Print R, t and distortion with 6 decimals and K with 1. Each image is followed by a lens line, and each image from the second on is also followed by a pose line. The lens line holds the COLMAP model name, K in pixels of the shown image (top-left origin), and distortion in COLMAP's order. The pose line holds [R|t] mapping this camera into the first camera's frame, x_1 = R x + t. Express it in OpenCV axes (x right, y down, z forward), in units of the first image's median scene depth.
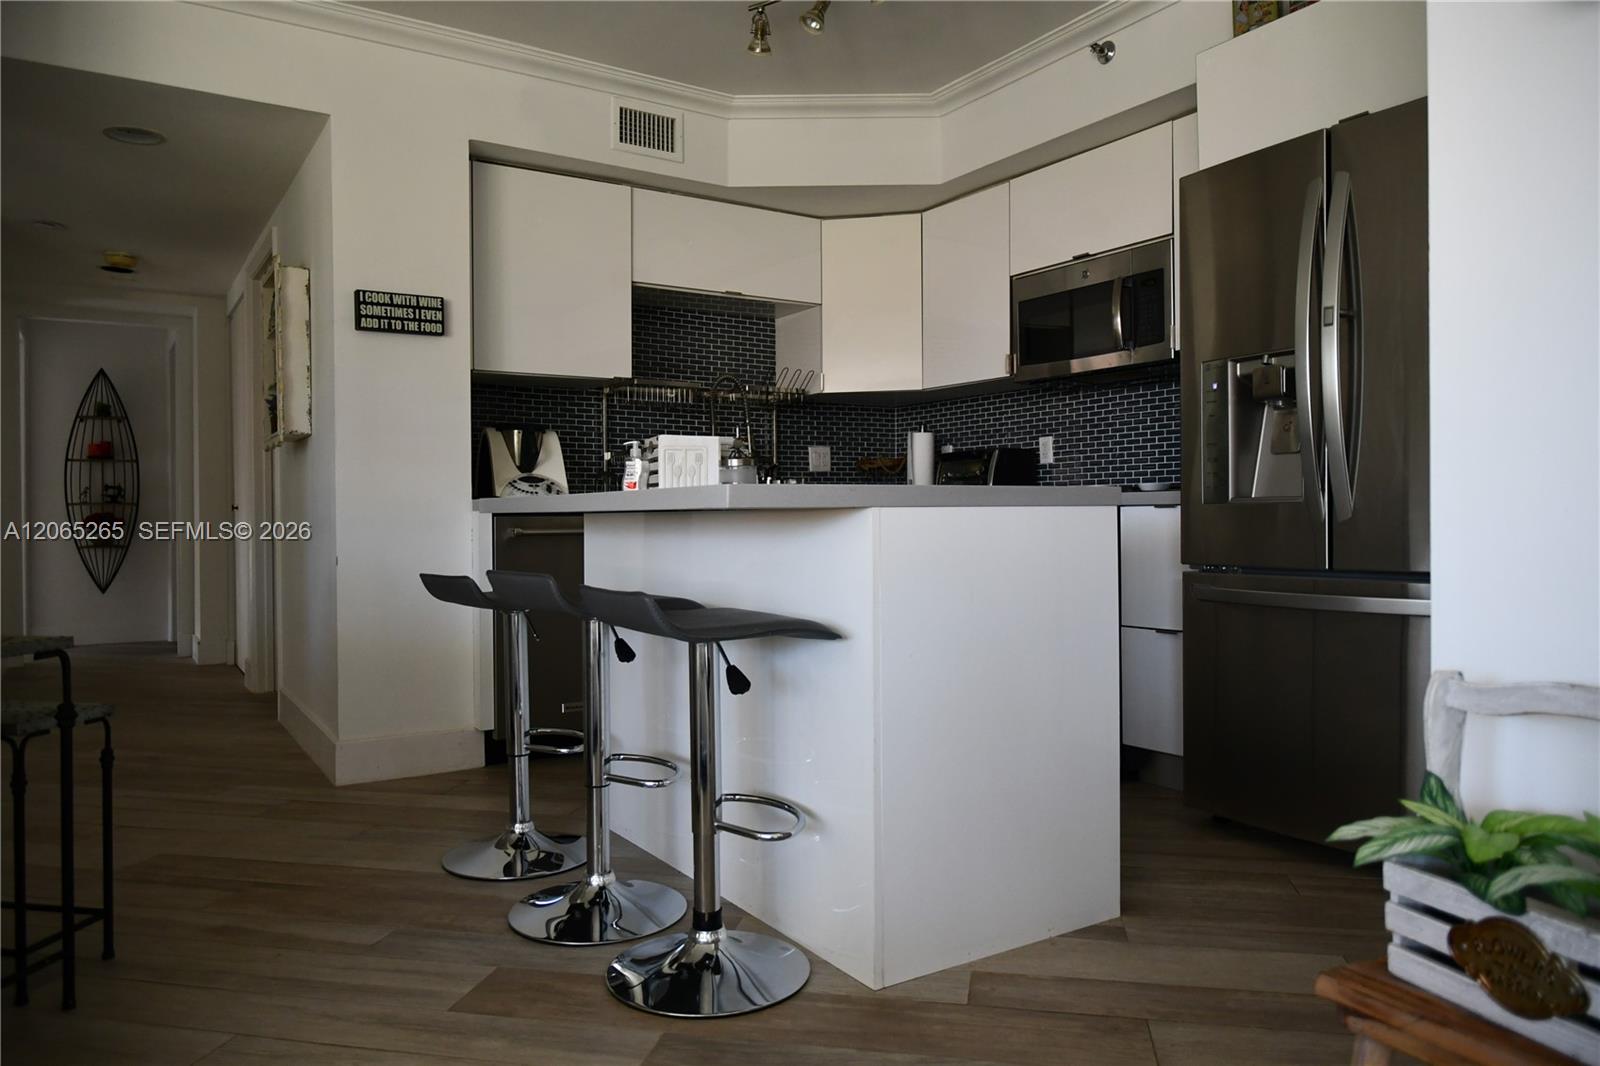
lens RADIAL K [[1094.6, 0, 798.4], [0, 1094.6, 532.3], [0, 0, 1]] dist [-0.002744, -0.008437]
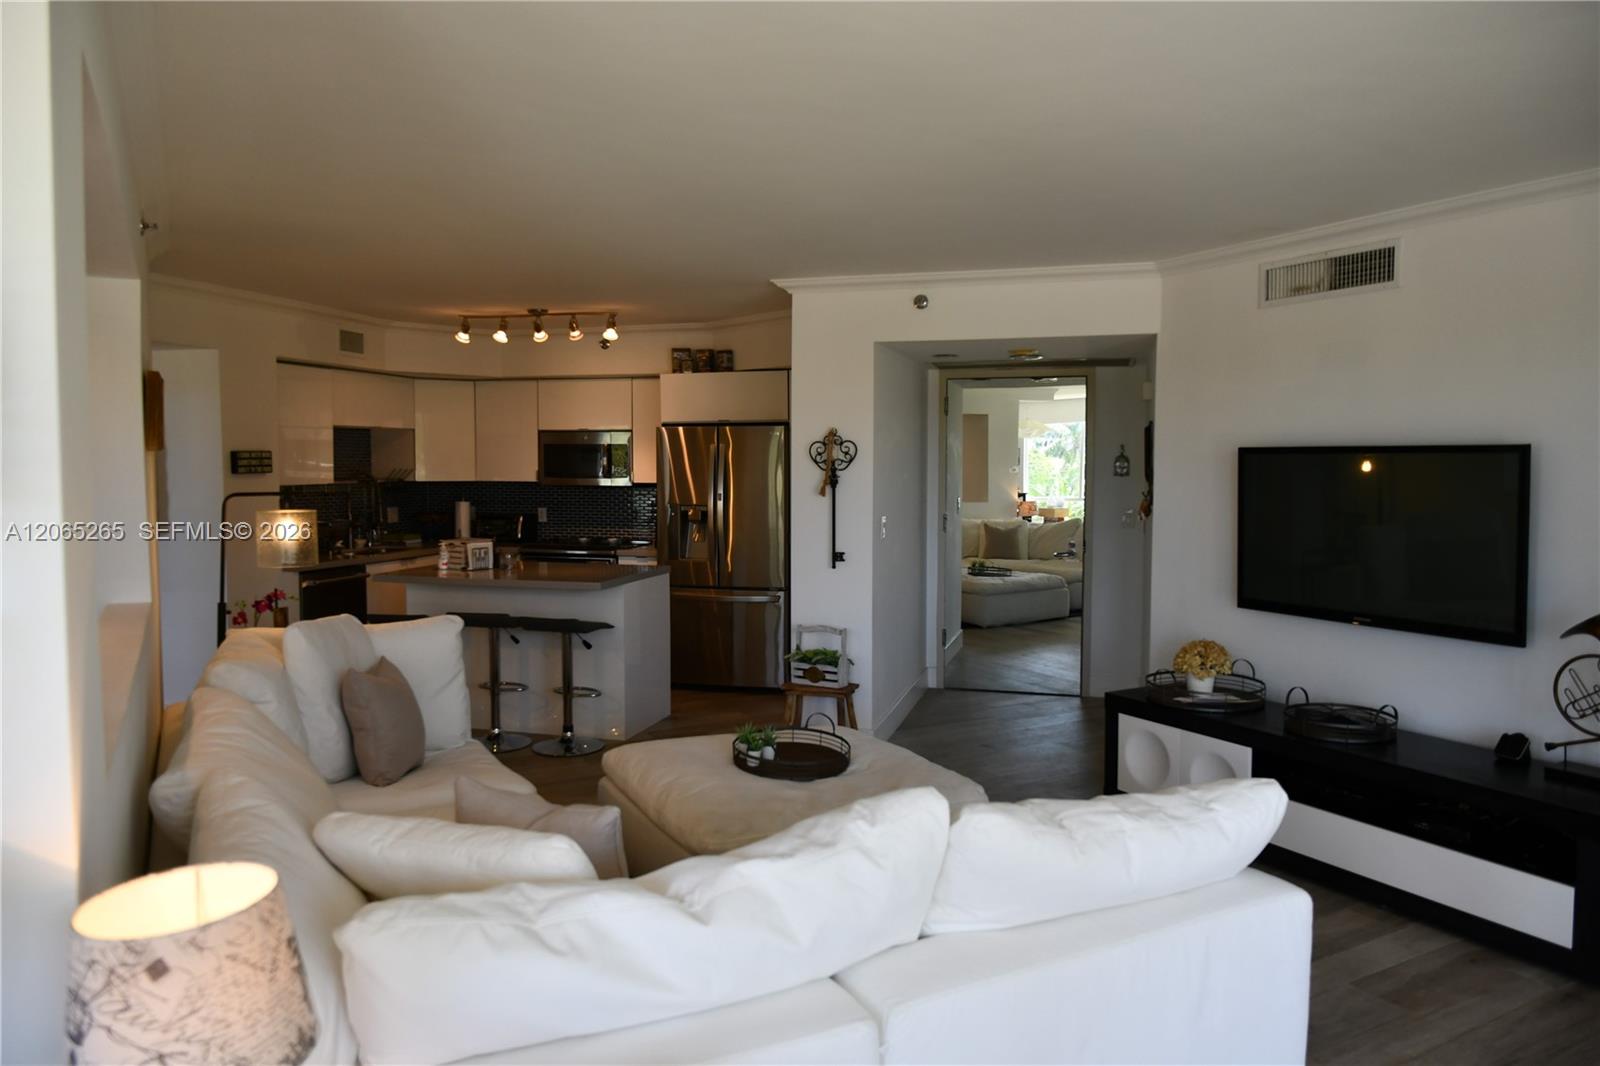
lens RADIAL K [[1094.6, 0, 798.4], [0, 1094.6, 532.3], [0, 0, 1]] dist [-0.002744, -0.008437]
pose [[0.752891, -0.032570, 0.657339, -0.750641], [0.000376, 0.998796, 0.049059, -0.152028], [-0.658145, -0.036688, 0.751997, -0.772835]]
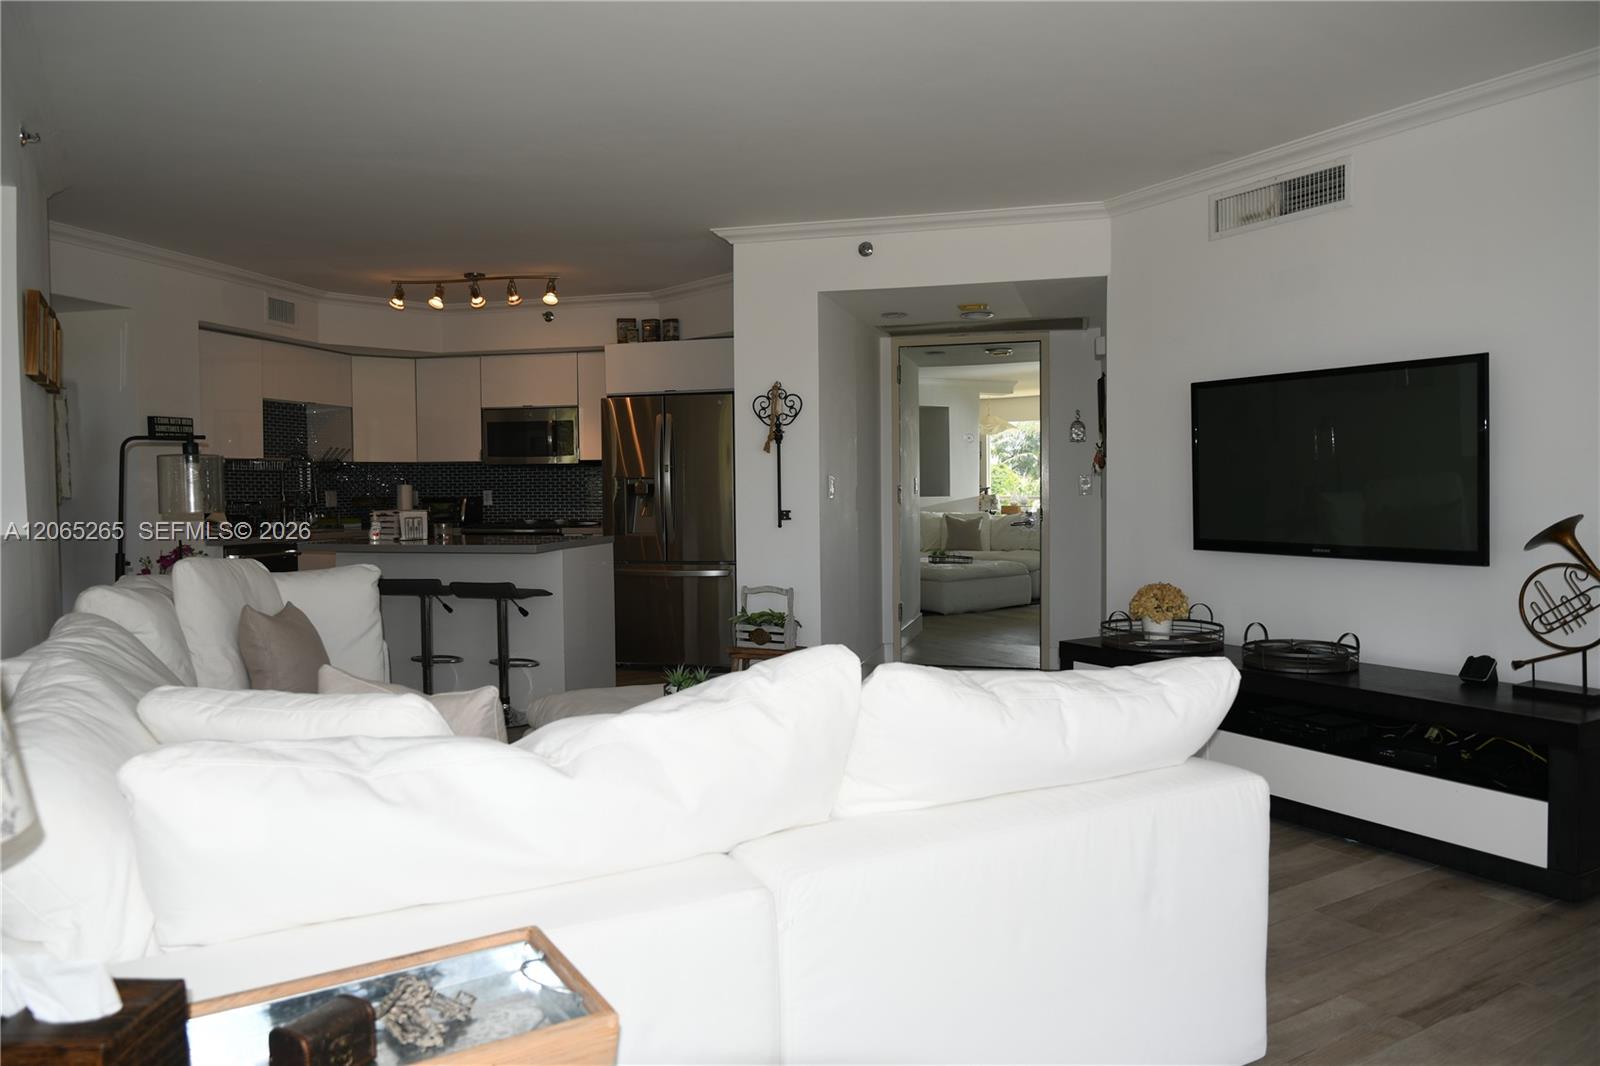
lens RADIAL K [[1090.7, 0, 800.0], [0, 1090.7, 533.0], [0, 0, 1]] dist [-0.006950, -0.006066]
pose [[0.734078, -0.027072, 0.678525, -0.690763], [0.011432, 0.999556, 0.027512, -0.067241], [-0.678968, -0.012439, 0.734062, -0.754072]]
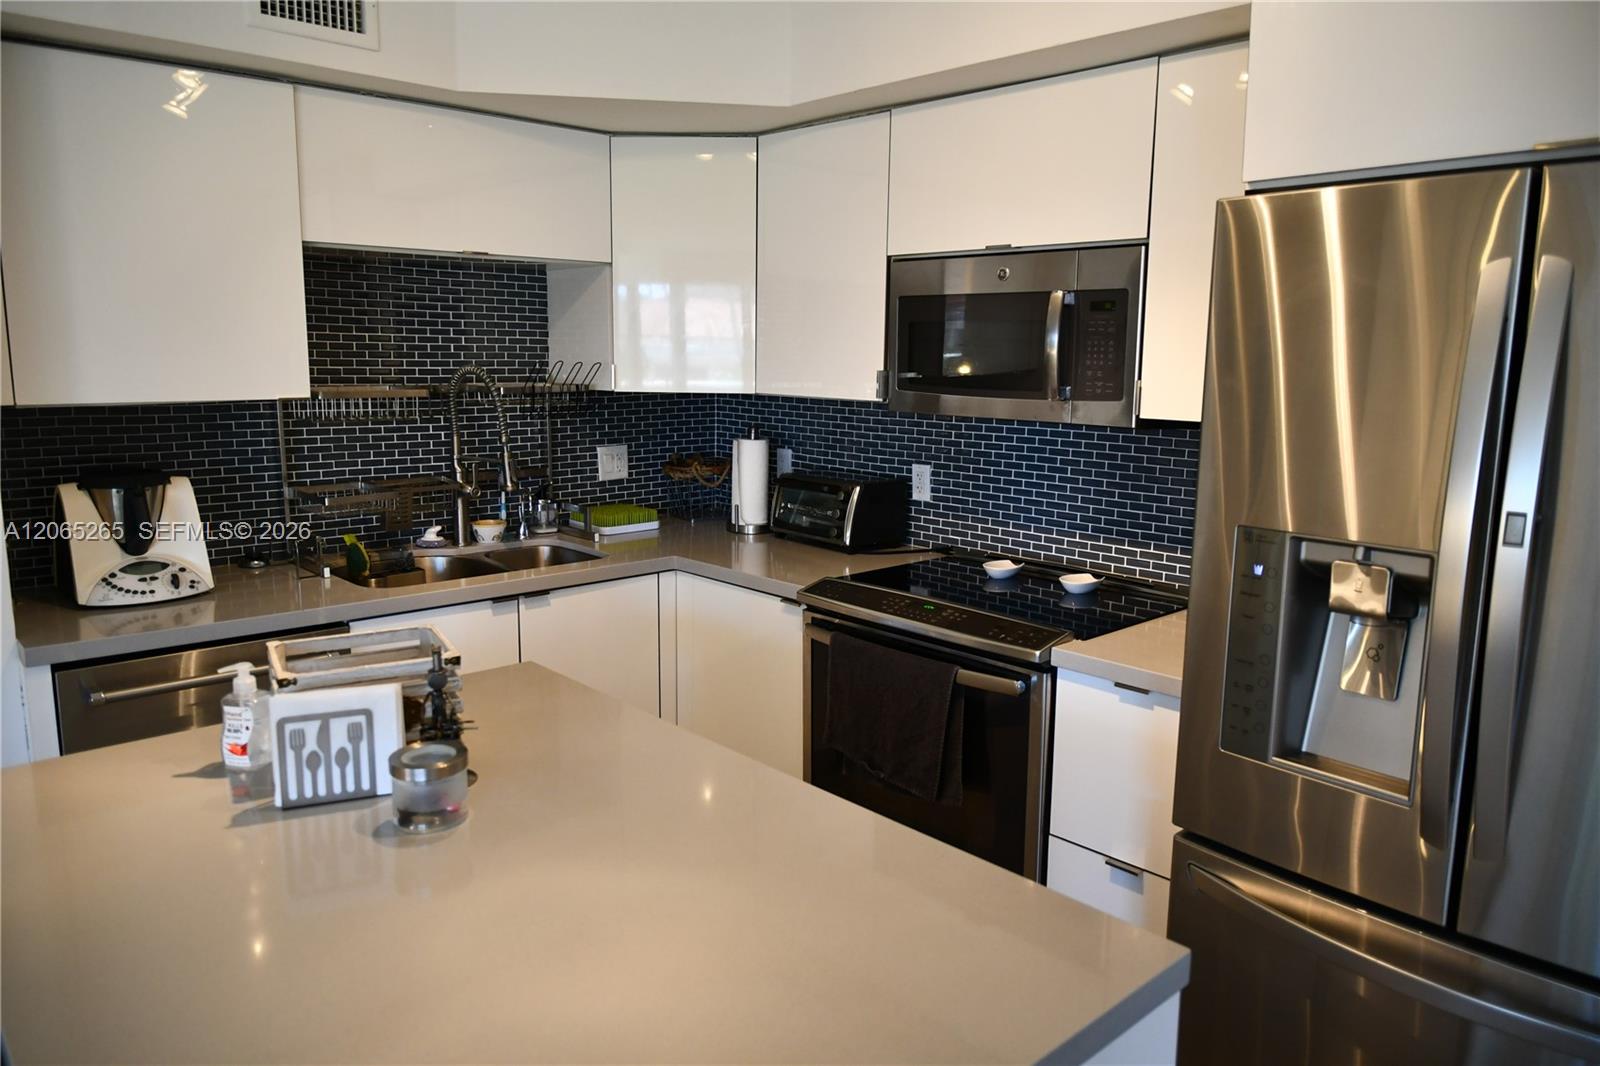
lens RADIAL K [[1094.6, 0, 798.4], [0, 1094.6, 532.3], [0, 0, 1]] dist [-0.002744, -0.008437]
pose [[0.985095, -0.008675, 0.171790, 0.019627], [-0.017414, 0.988566, 0.149777, -0.168385], [-0.171125, -0.150536, 0.973681, 0.323233]]
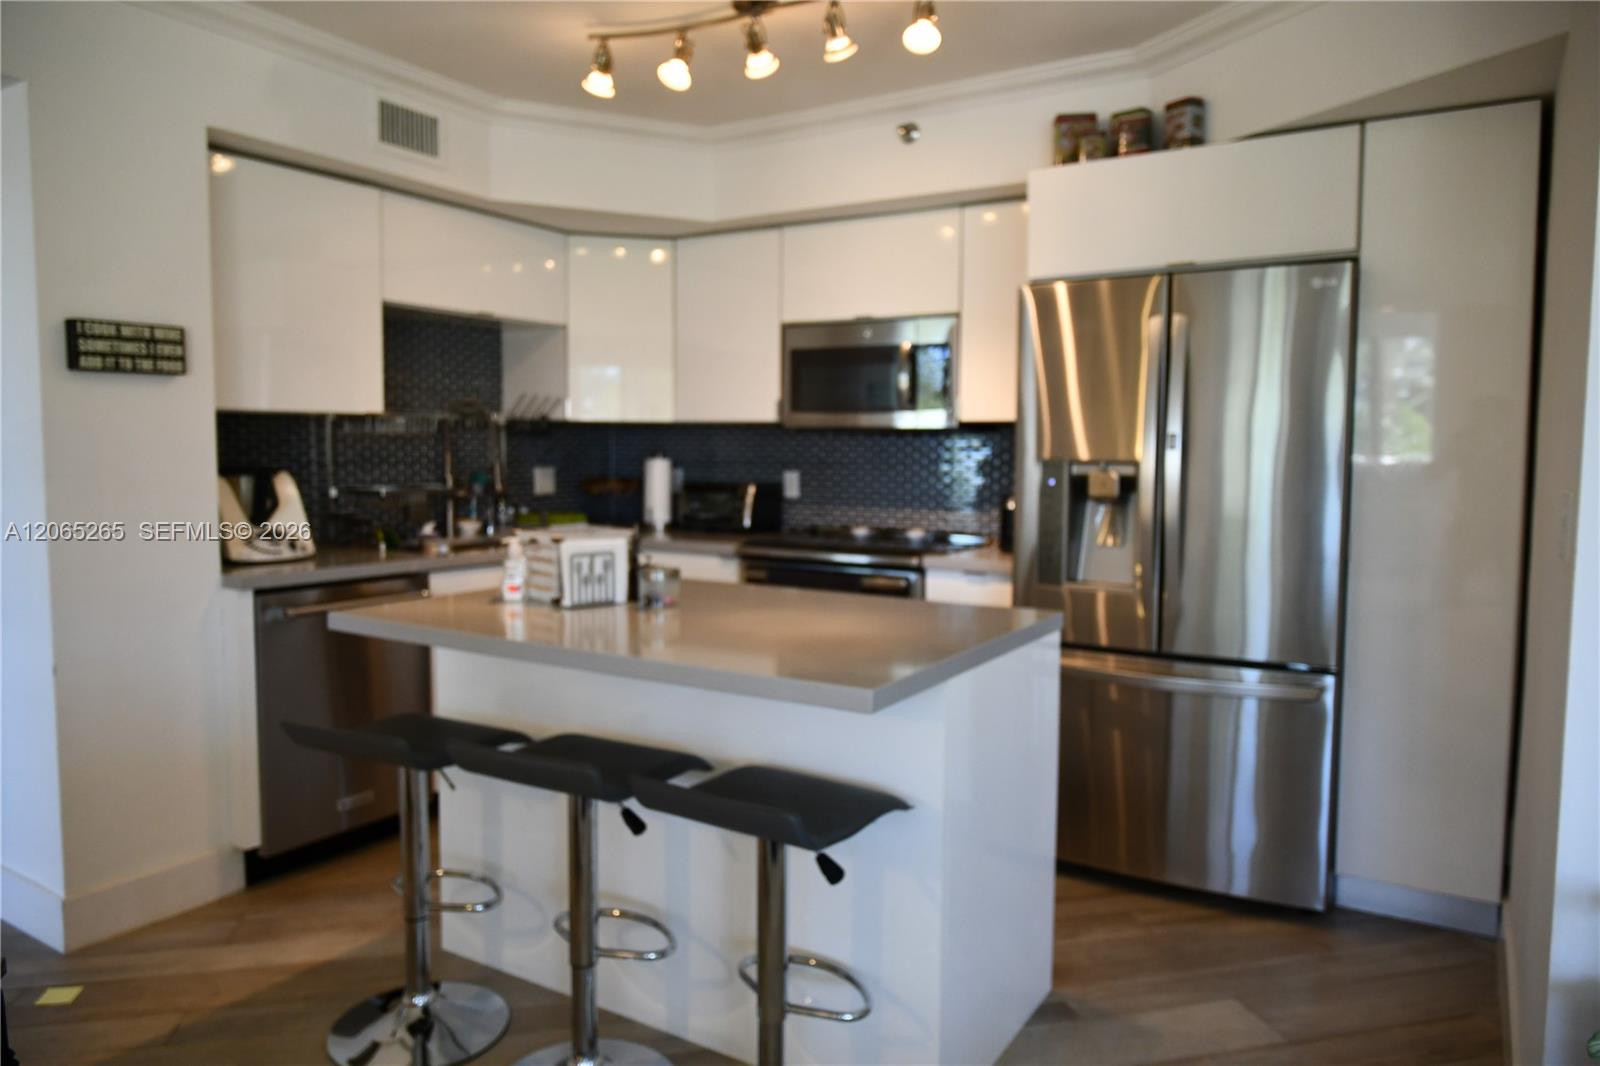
lens RADIAL K [[1078.0, 0, 797.5], [0, 1078.0, 535.0], [0, 0, 1]] dist [-0.003115, -0.000238]
pose [[0.904666, -0.021713, 0.425567, -0.229000], [-0.007861, 0.997681, 0.067614, -0.107094], [-0.426048, -0.064514, 0.902397, 0.077692]]
